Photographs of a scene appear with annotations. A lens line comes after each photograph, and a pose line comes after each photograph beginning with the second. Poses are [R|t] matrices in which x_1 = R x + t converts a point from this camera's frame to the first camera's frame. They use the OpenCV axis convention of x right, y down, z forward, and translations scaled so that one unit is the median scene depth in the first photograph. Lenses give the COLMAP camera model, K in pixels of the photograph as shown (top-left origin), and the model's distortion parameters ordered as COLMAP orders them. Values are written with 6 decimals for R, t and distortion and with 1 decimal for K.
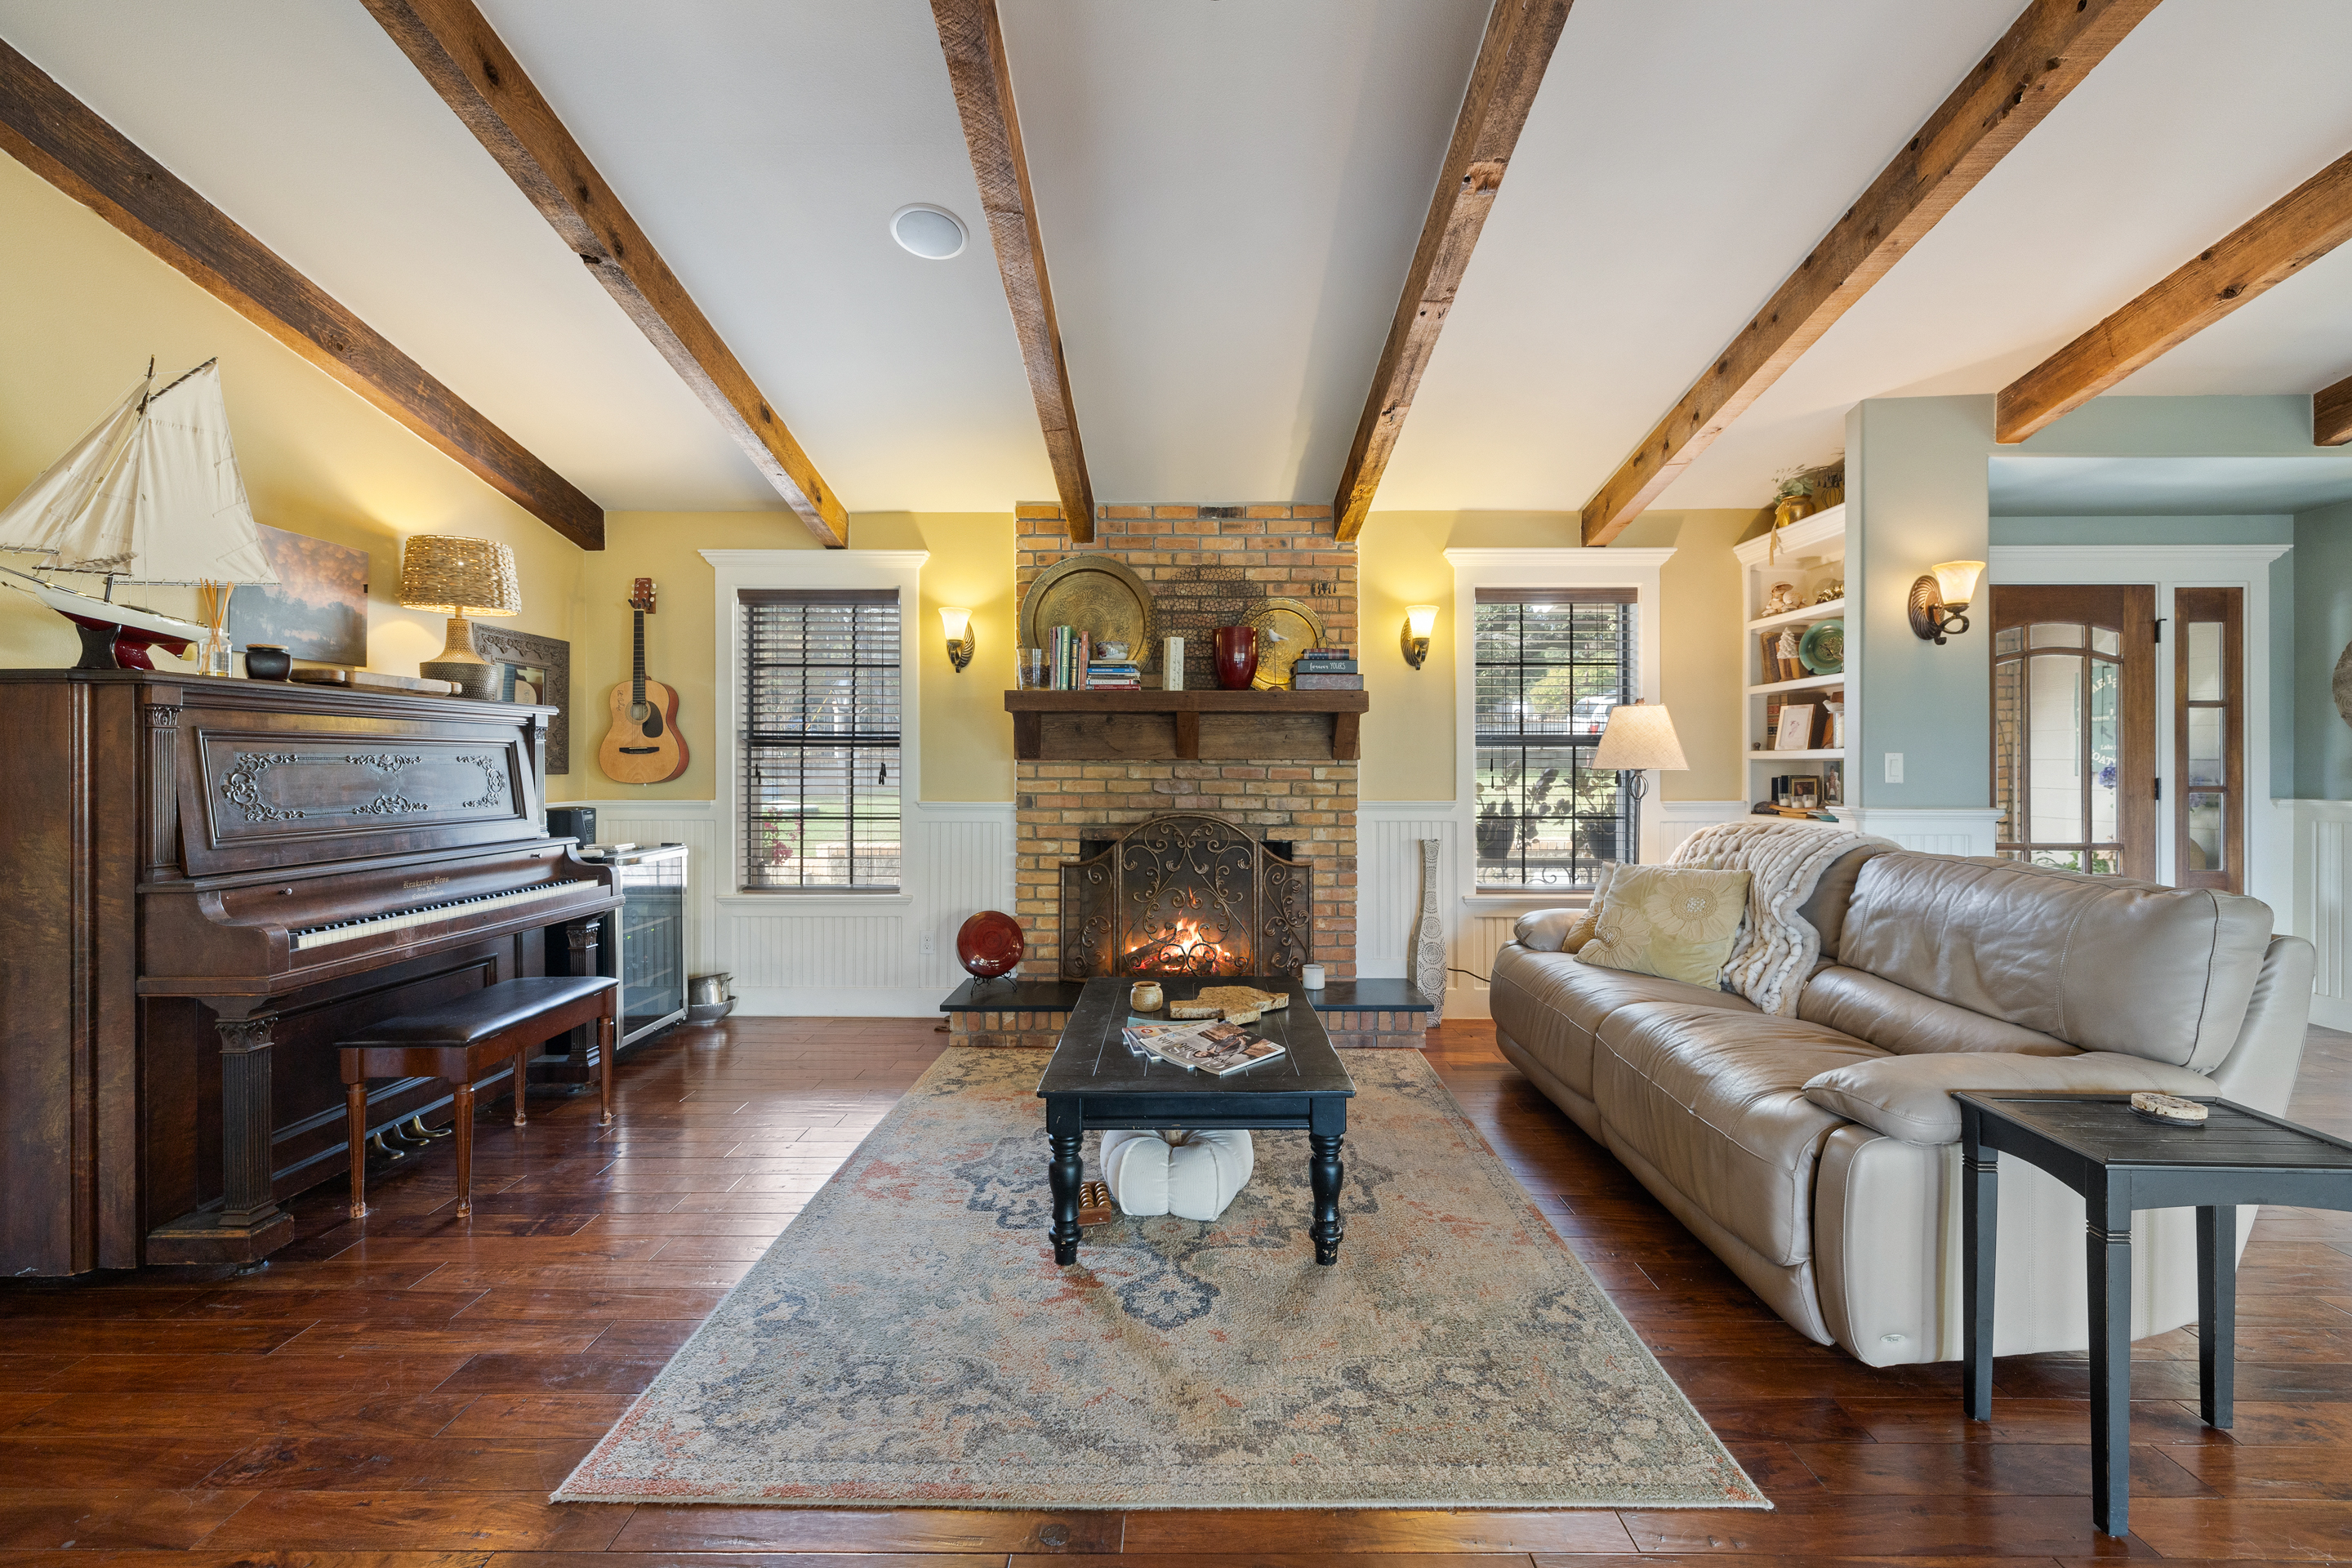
lens RADIAL K [[997.6, 0, 1180.8], [0, 997.6, 758.8], [0, 0, 1]] dist [-0.001121, 0.000051]
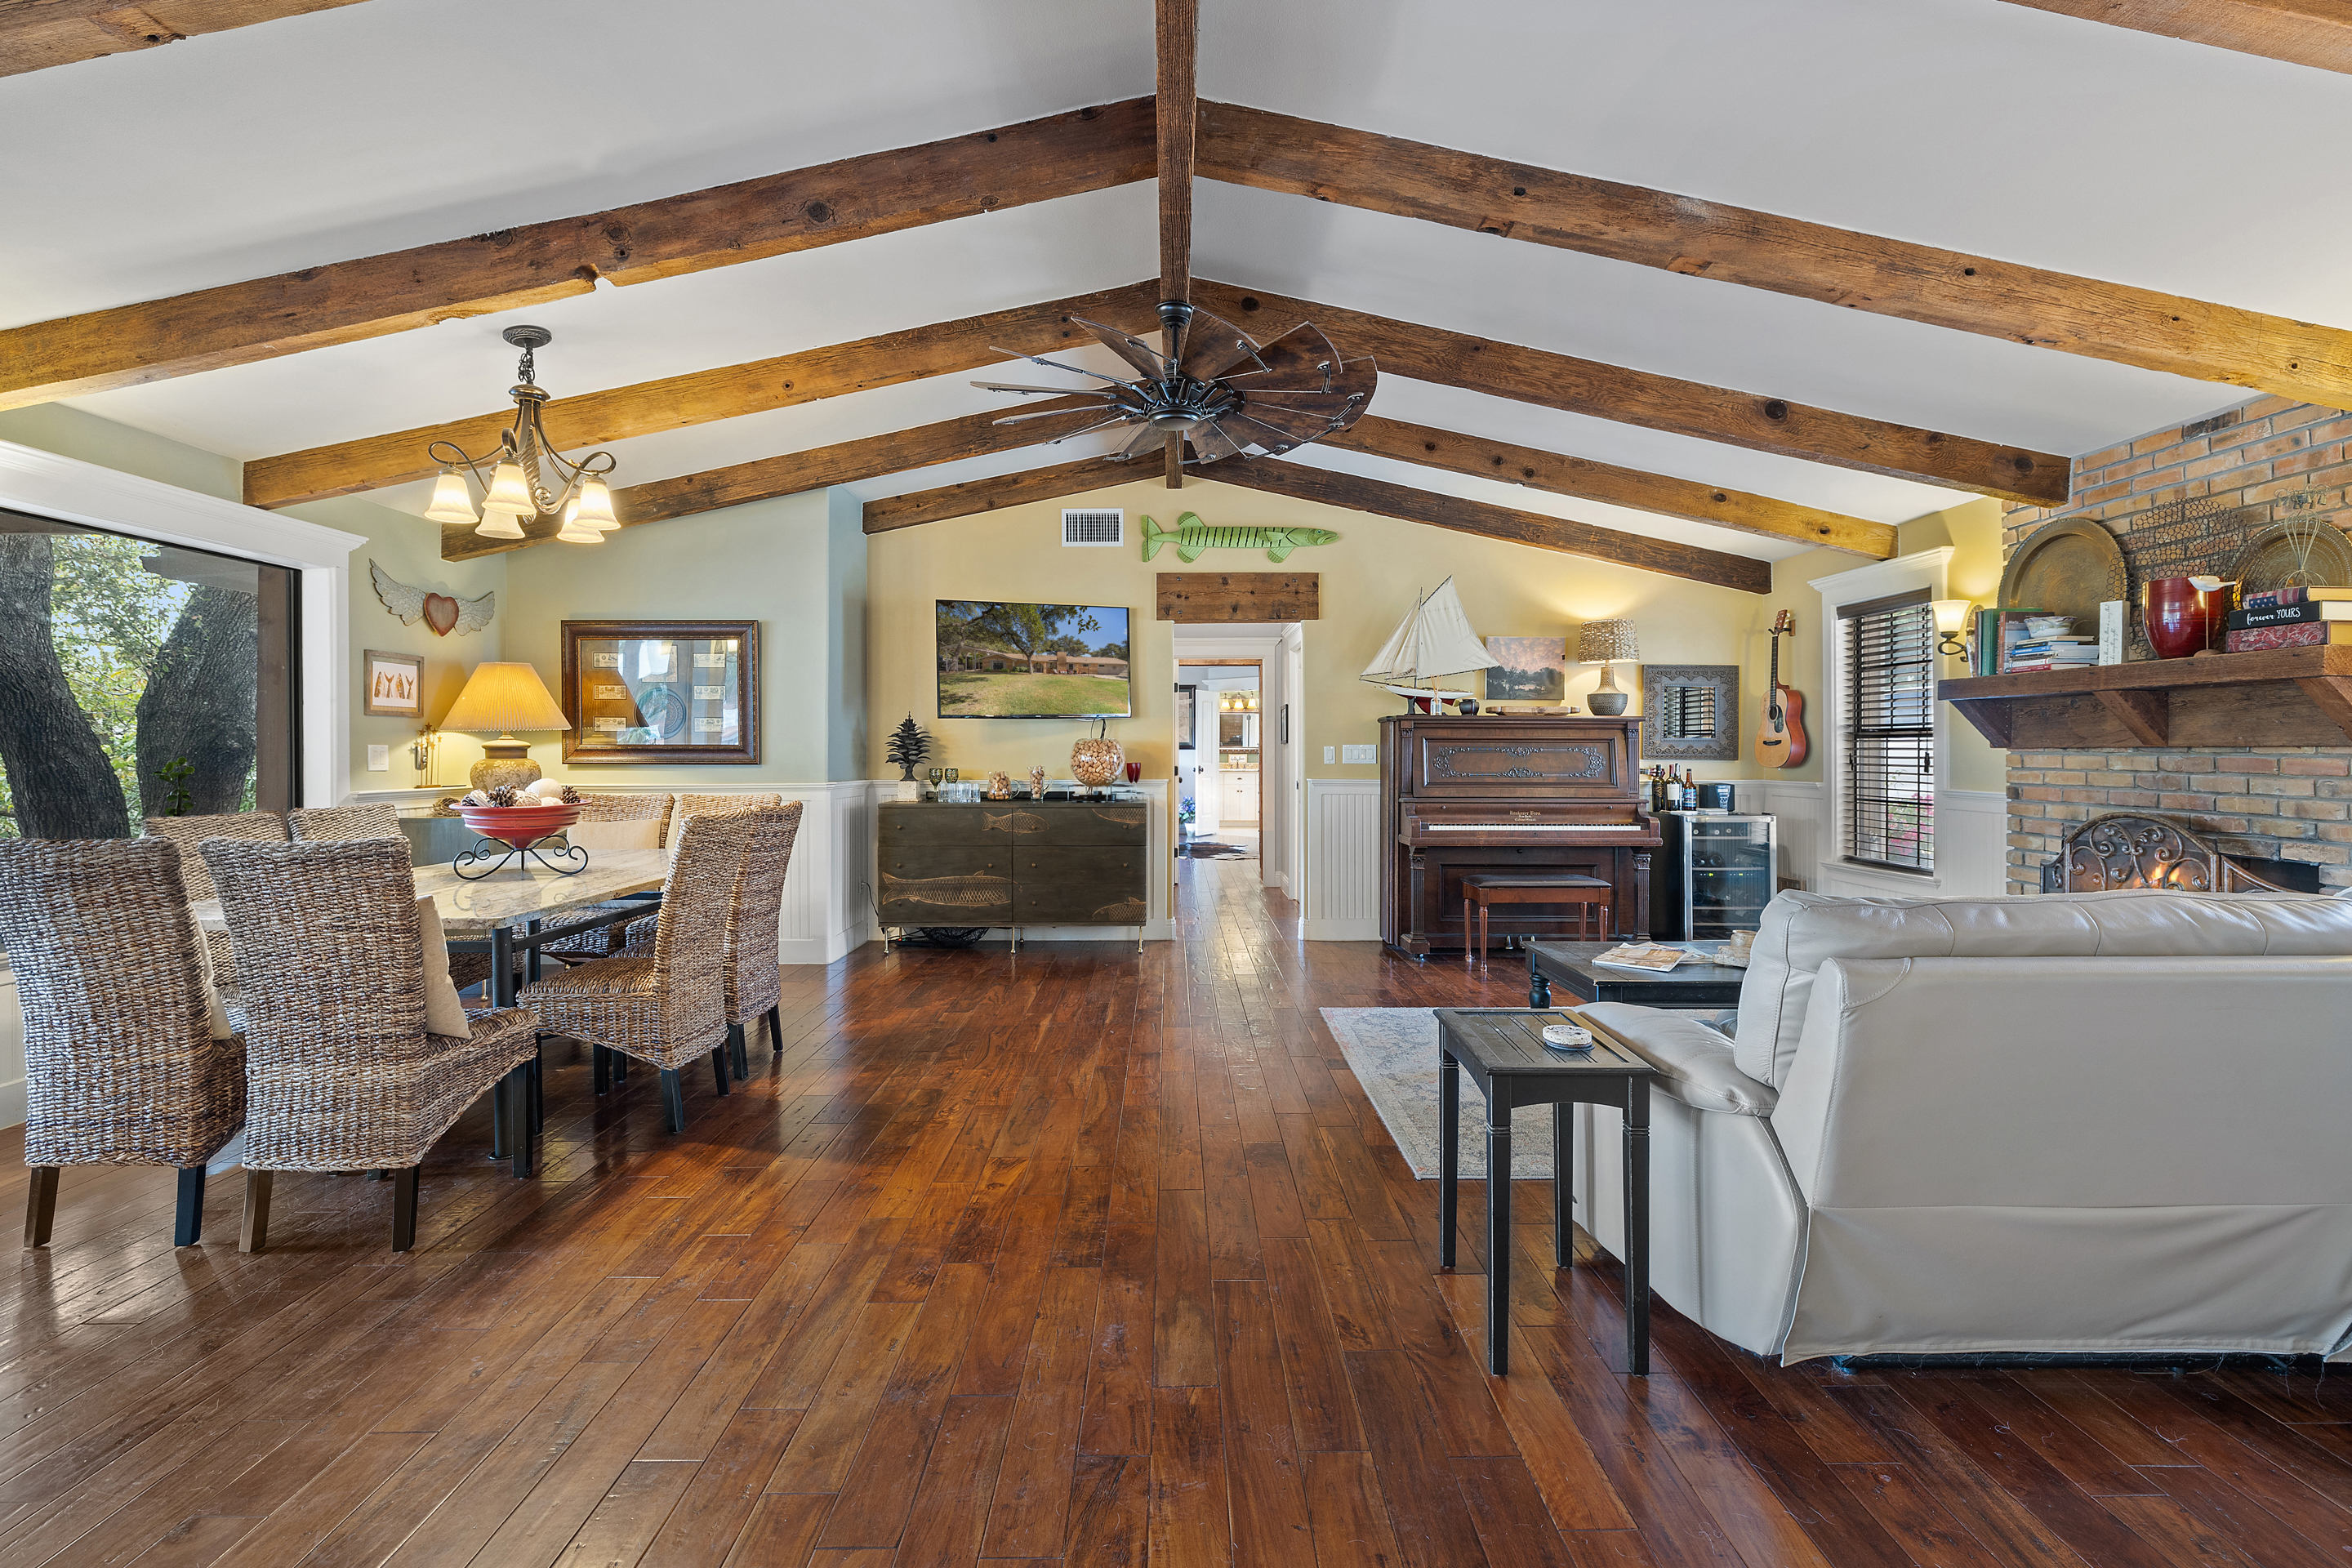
lens RADIAL K [[1062.4, 0, 1174.3], [0, 1062.4, 745.1], [0, 0, 1]] dist [-0.005663, 0.000428]
pose [[0.008876, -0.007359, -0.999934, 0.861528], [0.001822, 0.999971, -0.007343, 0.003867], [0.999959, -0.001757, 0.008889, 0.199249]]
